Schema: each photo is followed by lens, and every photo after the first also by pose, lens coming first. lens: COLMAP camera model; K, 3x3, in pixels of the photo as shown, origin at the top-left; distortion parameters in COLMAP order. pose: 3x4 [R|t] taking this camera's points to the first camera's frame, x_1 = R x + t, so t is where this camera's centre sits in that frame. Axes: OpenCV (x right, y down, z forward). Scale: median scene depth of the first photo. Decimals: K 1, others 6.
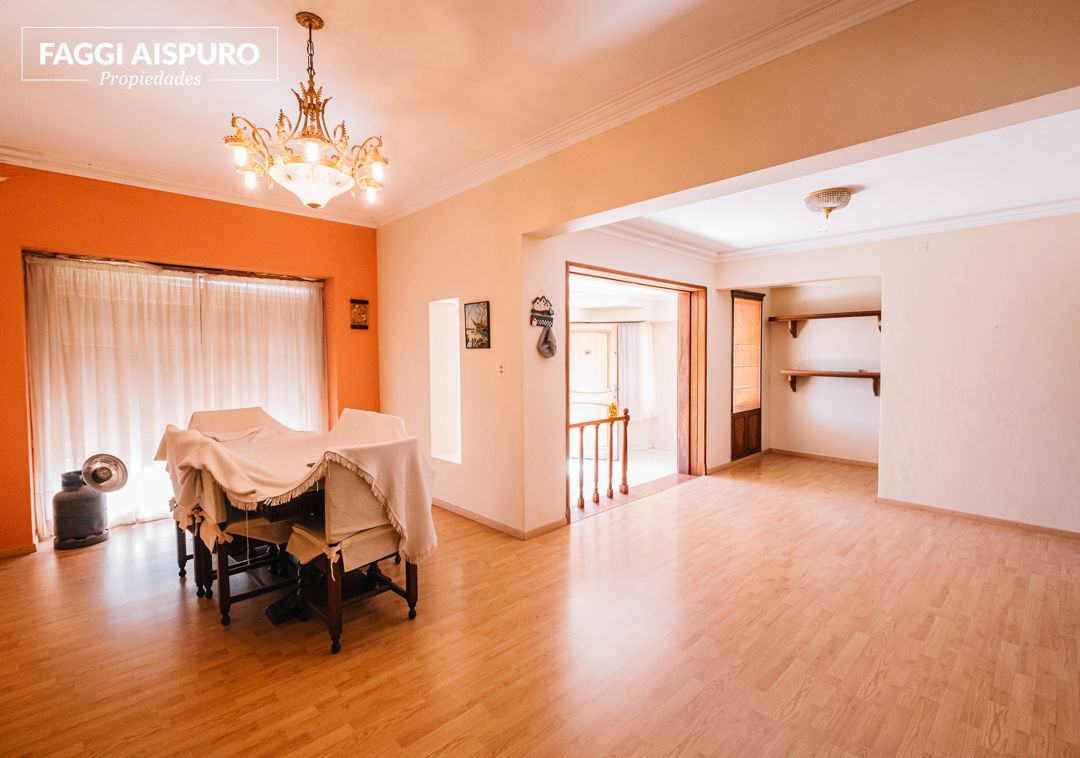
lens RADIAL K [[496.5, 0, 540.0], [0, 496.5, 379.0], [0, 0, 1]] dist [-0.003233, -0.000278]
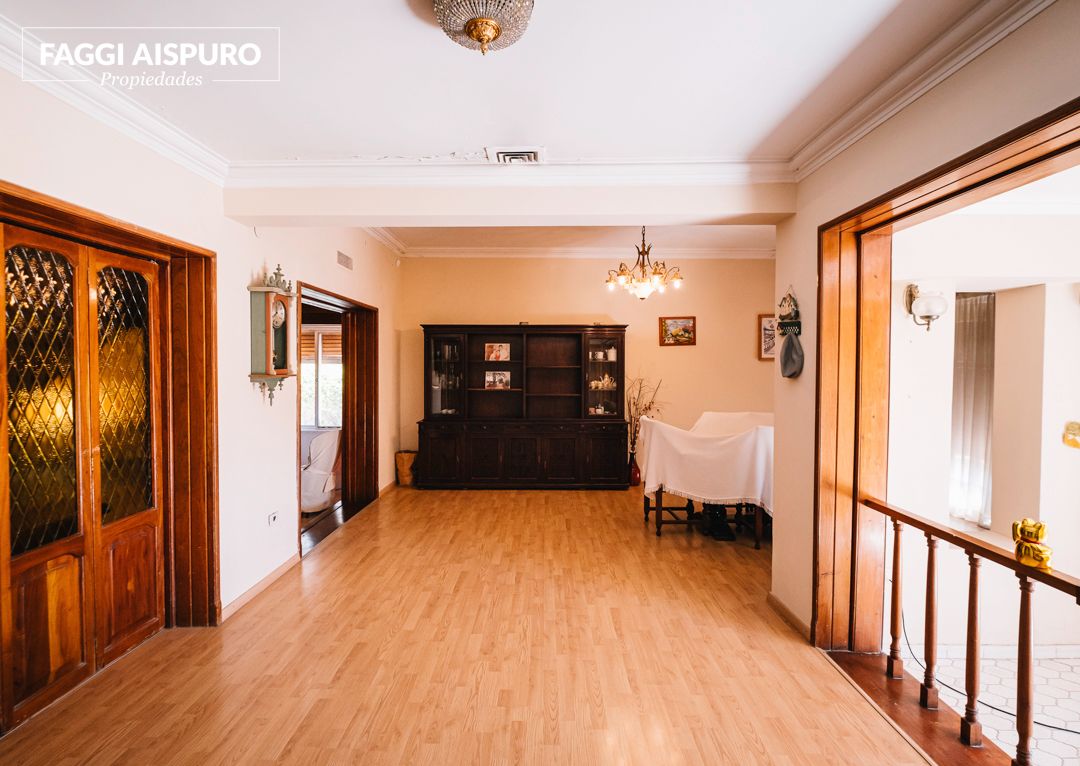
lens RADIAL K [[499.5, 0, 540.0], [0, 499.5, 383.0], [0, 0, 1]] dist [0.038150, -0.026136]
pose [[-0.688984, 0.027705, -0.724247, 1.040655], [-0.040875, 0.996193, 0.076993, -0.100331], [0.723623, 0.082651, -0.685228, 1.616013]]
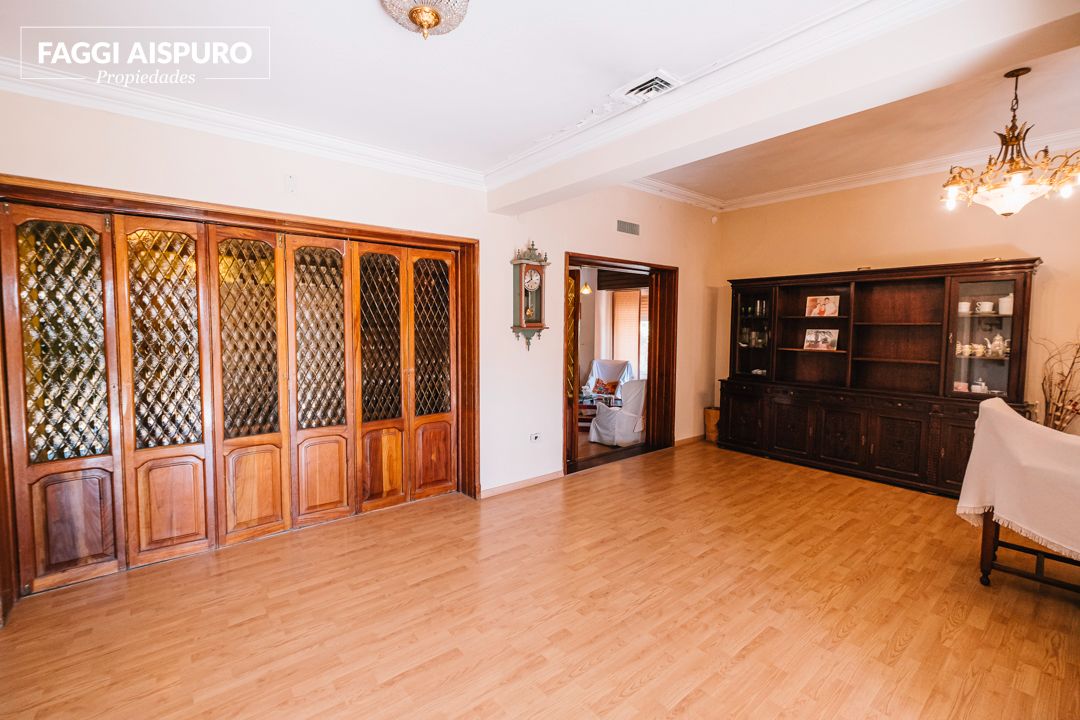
lens RADIAL K [[469.6, 0, 540.0], [0, 469.6, 360.0], [0, 0, 1]] dist [0.000335, -0.000285]
pose [[-0.998080, -0.005994, 0.061641, 0.540487], [0.002244, 0.991152, 0.132713, -0.095007], [-0.061891, 0.132597, -0.989236, 1.766271]]
